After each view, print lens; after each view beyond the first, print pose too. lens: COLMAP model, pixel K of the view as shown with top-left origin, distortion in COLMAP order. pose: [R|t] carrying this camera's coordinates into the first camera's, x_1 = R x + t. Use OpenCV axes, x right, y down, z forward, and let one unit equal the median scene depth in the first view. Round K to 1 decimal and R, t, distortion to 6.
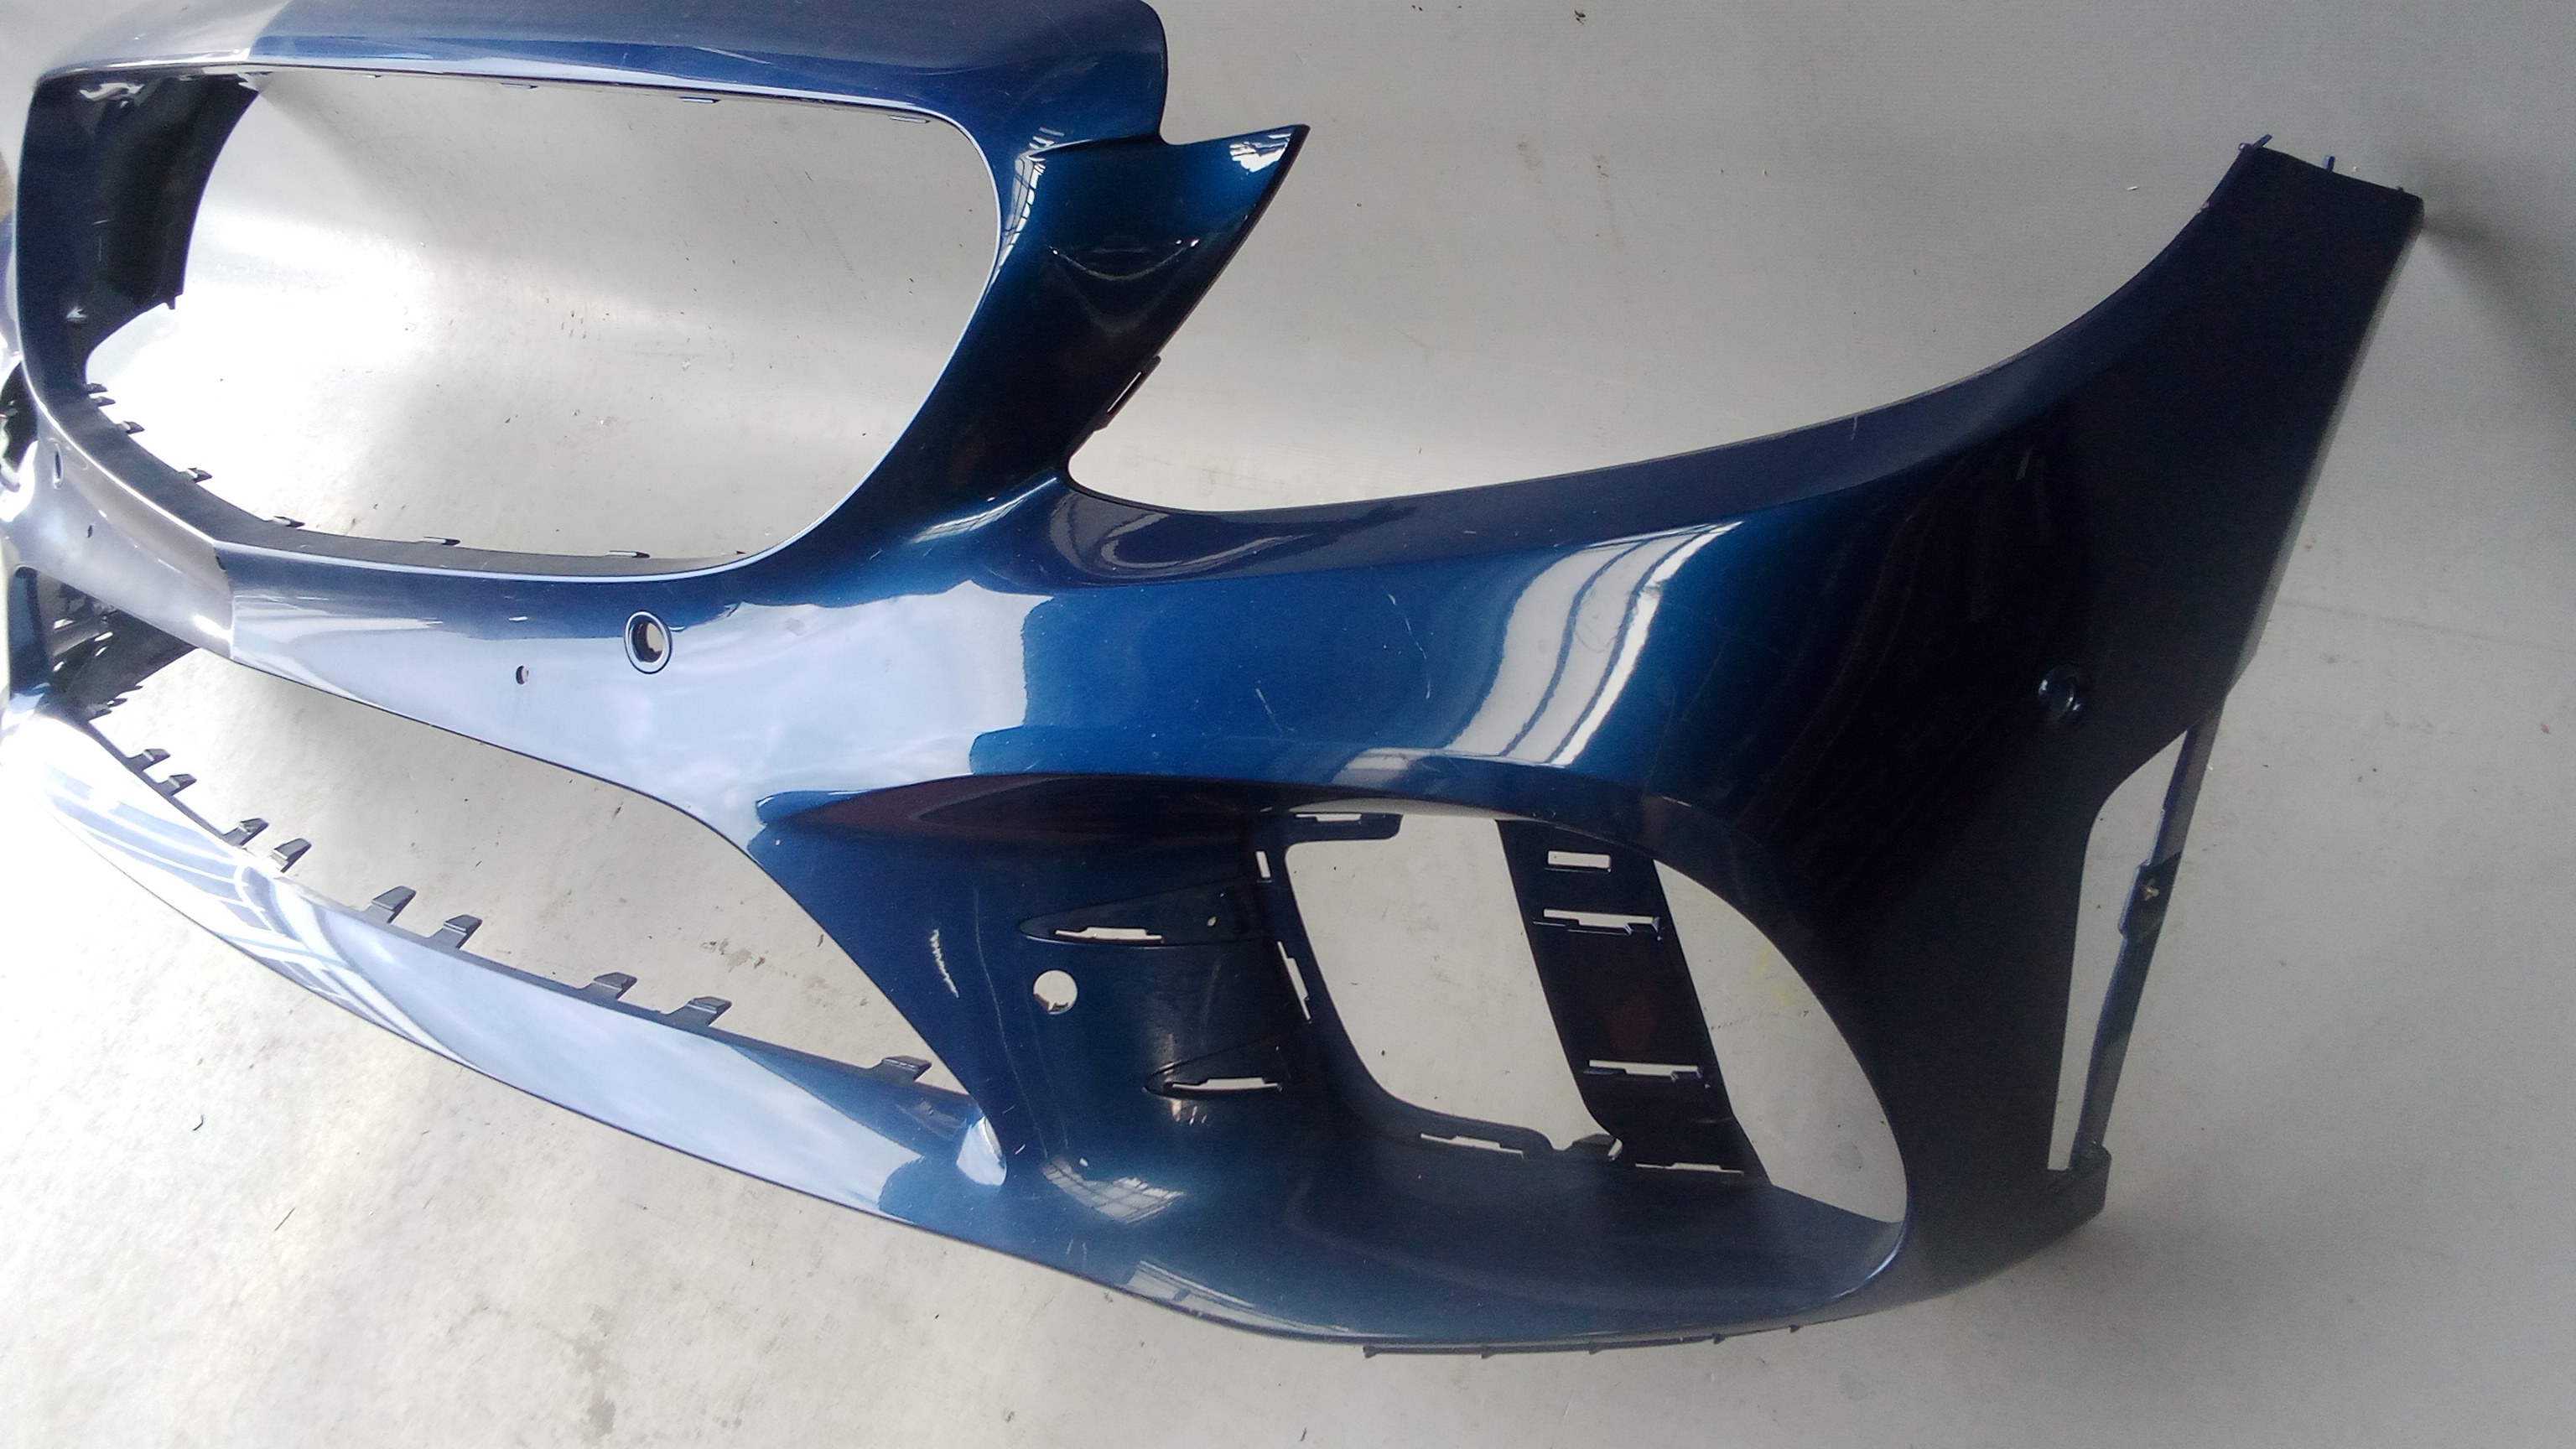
lens RADIAL K [[1989.6, 0, 1289.6], [0, 1989.6, 717.9], [0, 0, 1]] dist [0.045520, -0.079846]
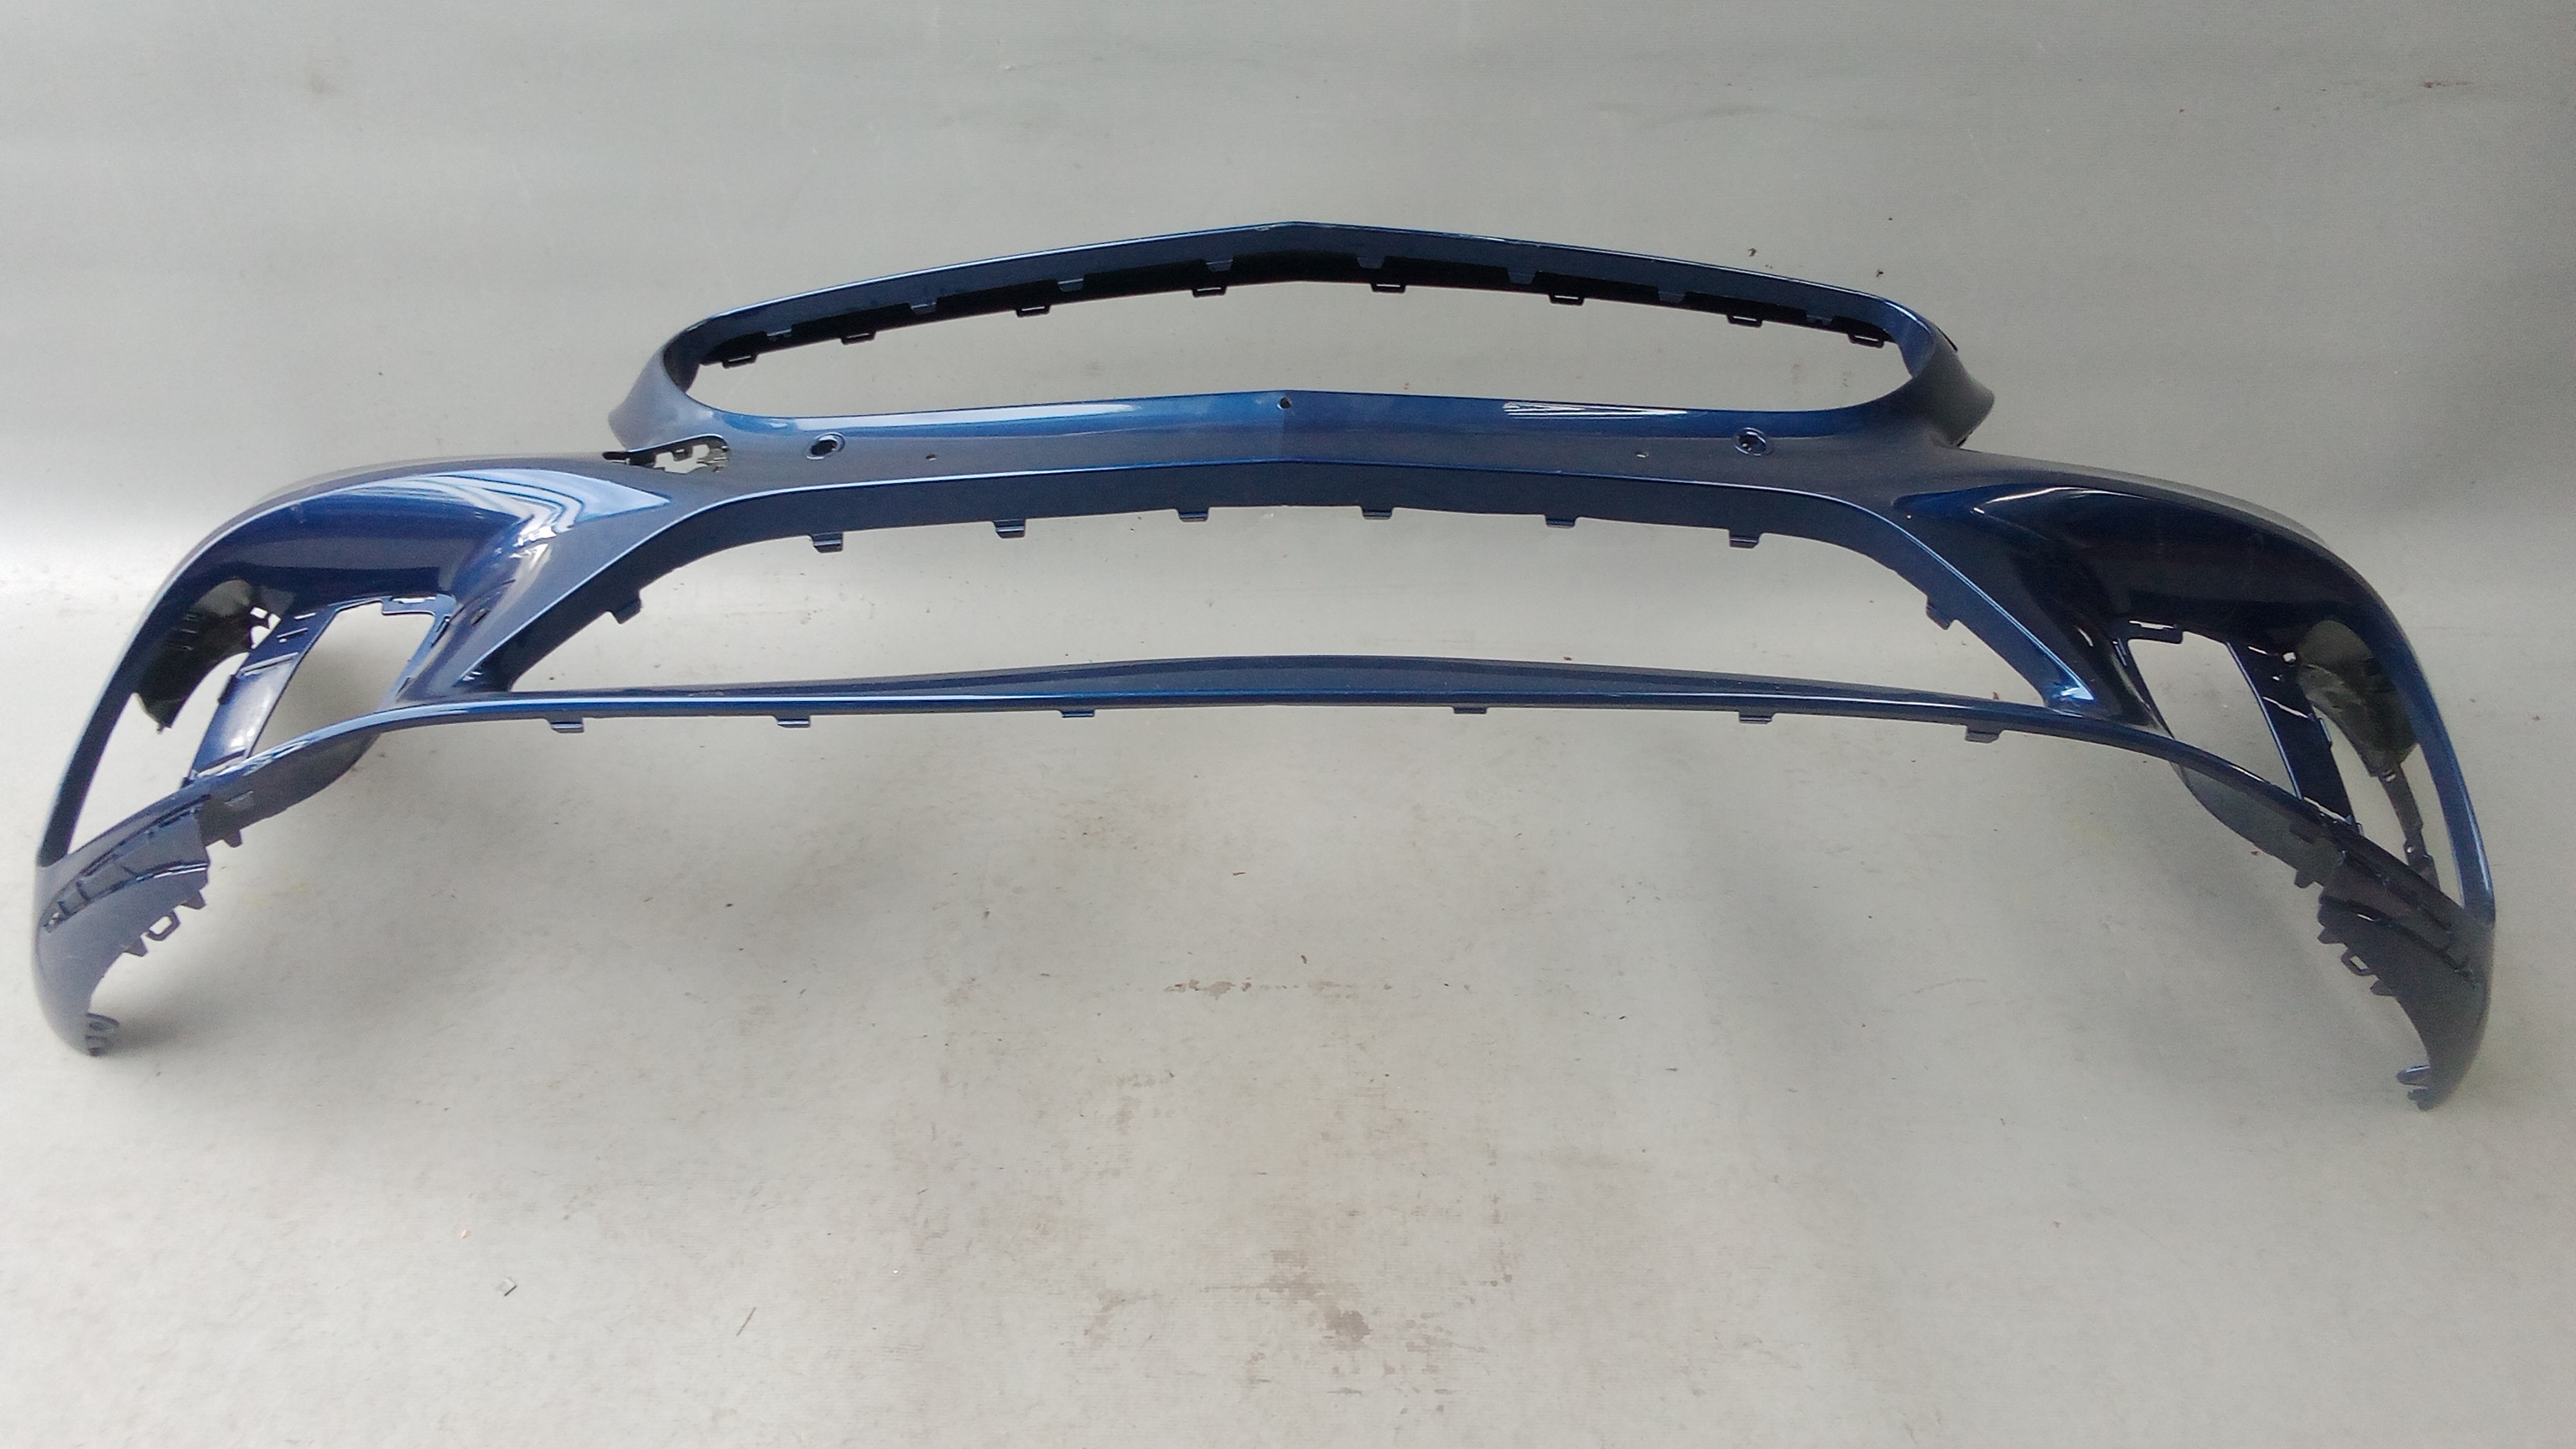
lens RADIAL K [[2014.4, 0, 1295.0], [0, 2014.4, 718.1], [0, 0, 1]] dist [0.049919, -0.097046]
pose [[0.799061, 0.101542, 0.592614, -1.444465], [0.186541, 0.895129, -0.404903, 0.700023], [-0.571580, 0.434089, 0.696321, 0.267373]]
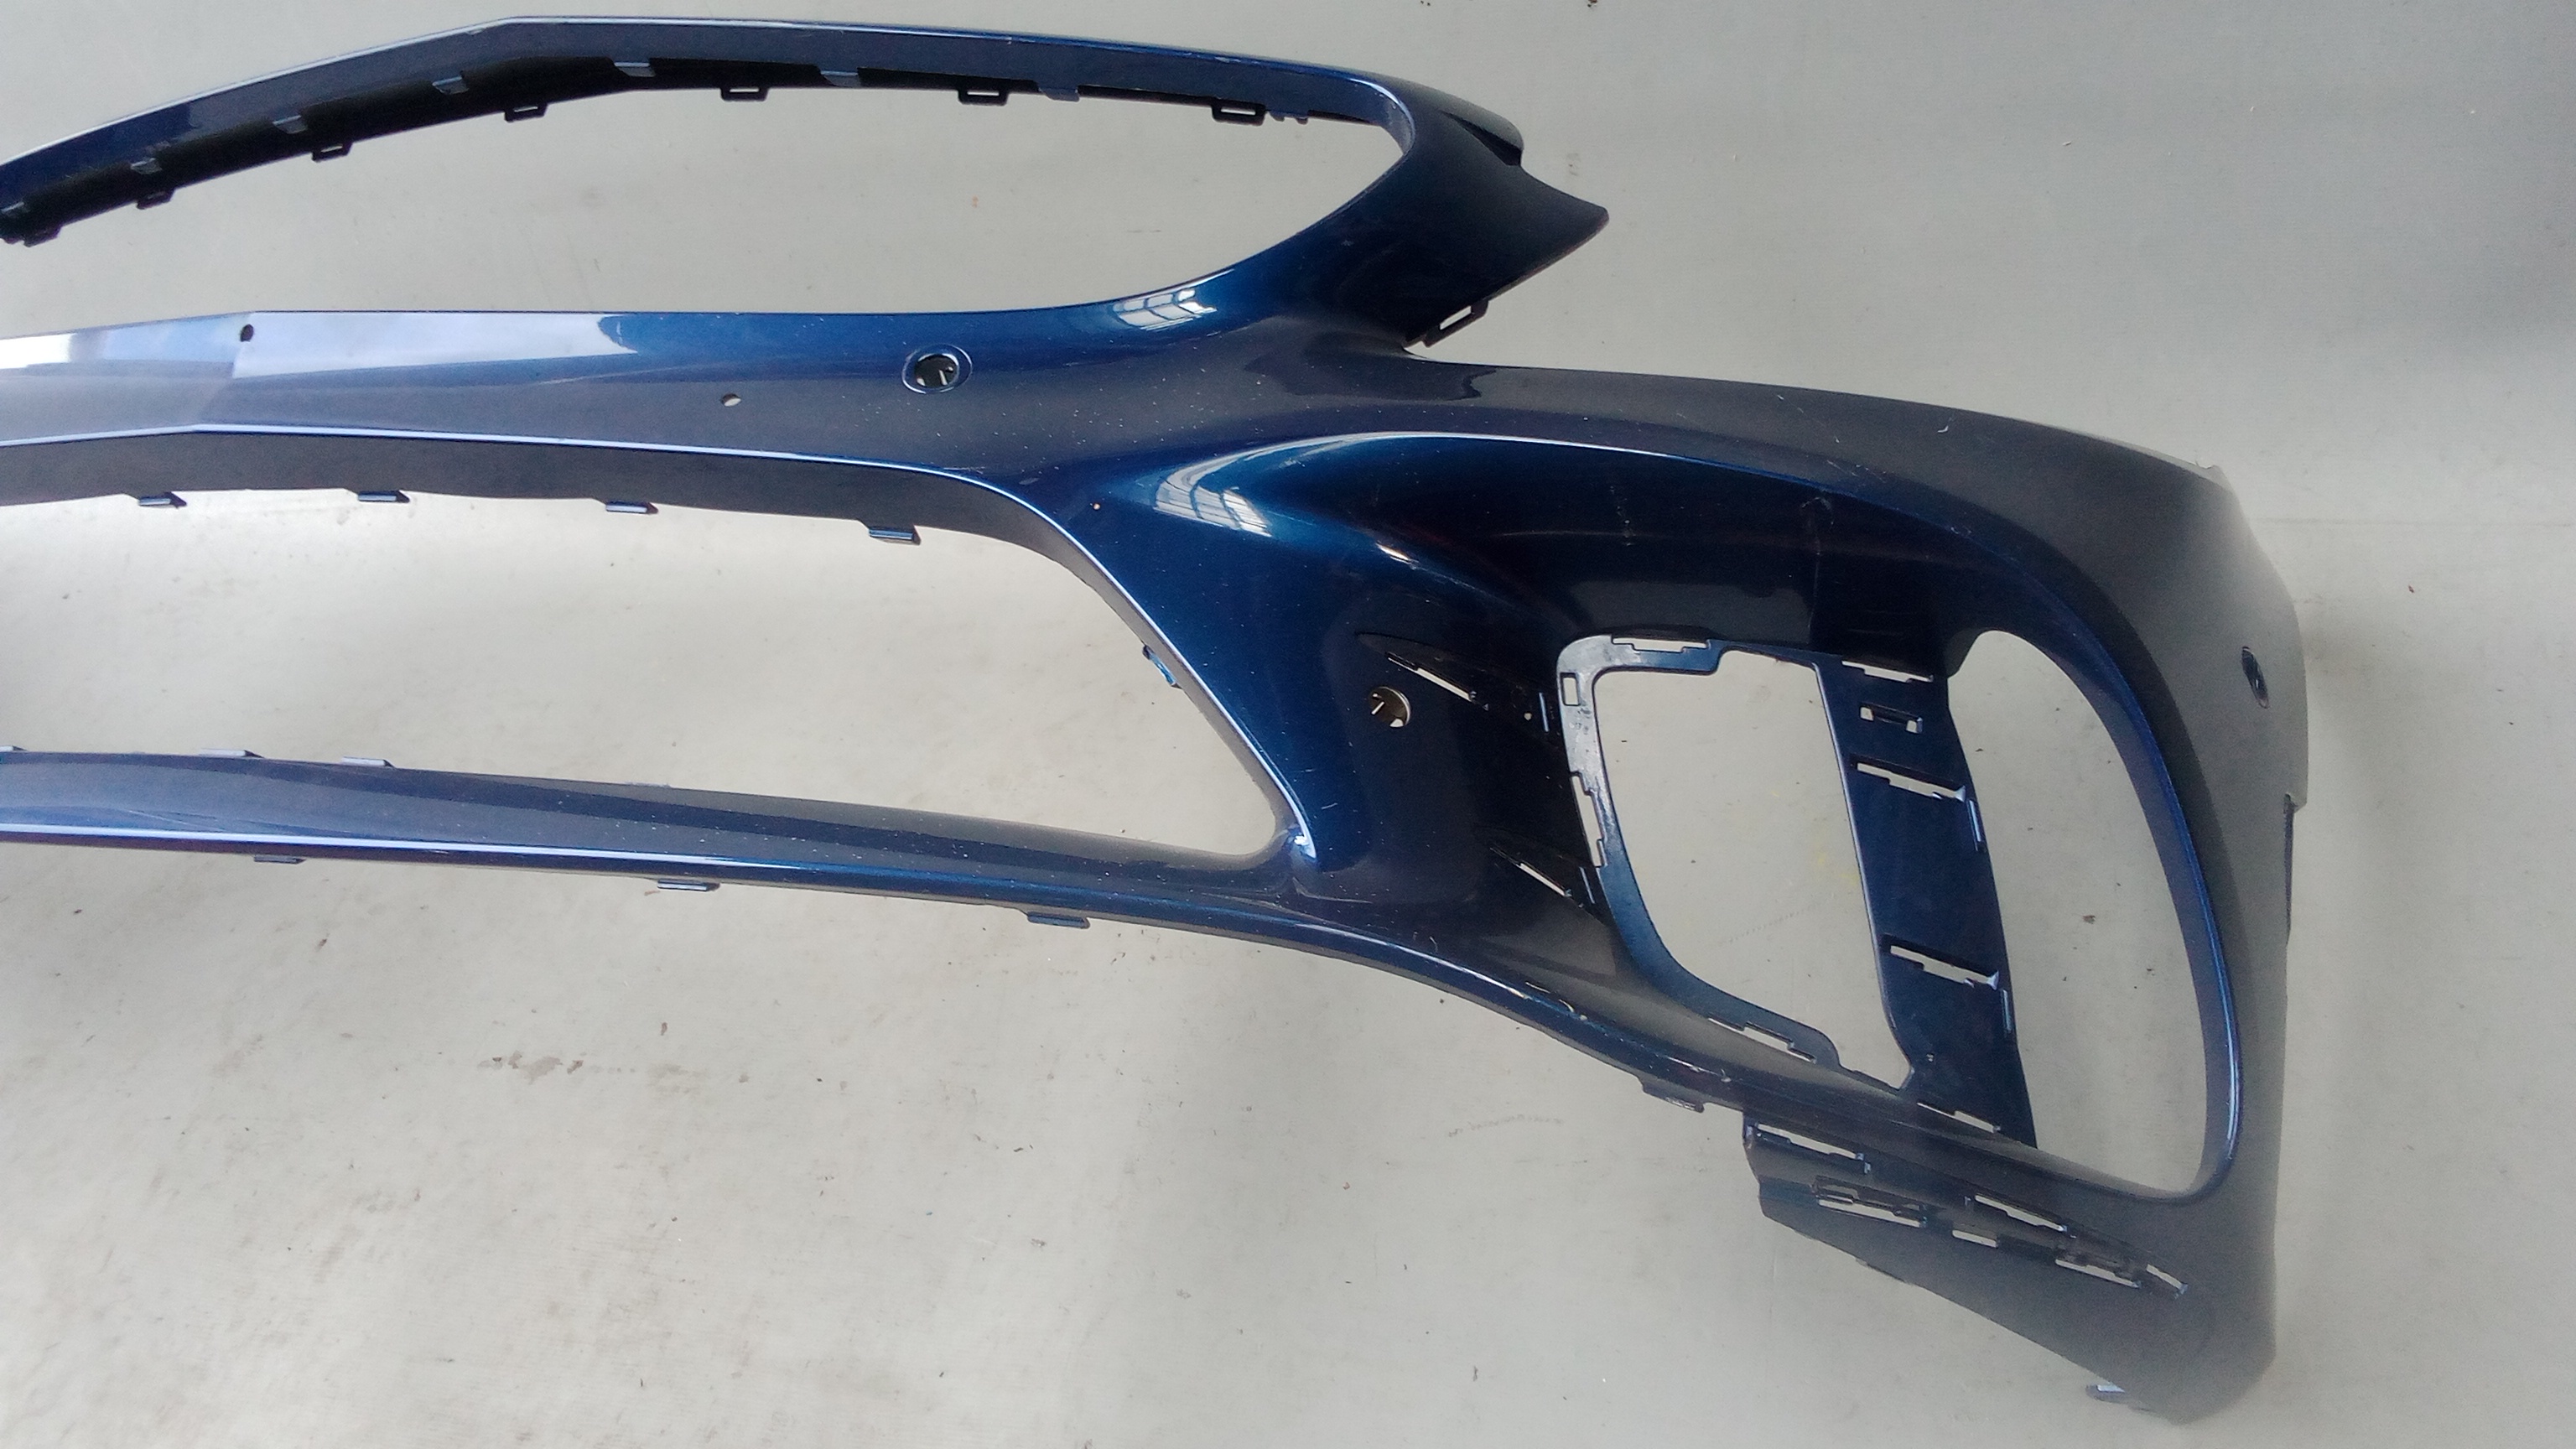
lens RADIAL K [[2006.3, 0, 1288.0], [0, 2006.3, 724.5], [0, 0, 1]] dist [0.041875, -0.077673]
pose [[0.926835, 0.028387, 0.374394, -0.492574], [0.092470, 0.949168, -0.300882, 0.422819], [-0.363904, 0.313488, 0.877097, 0.210331]]
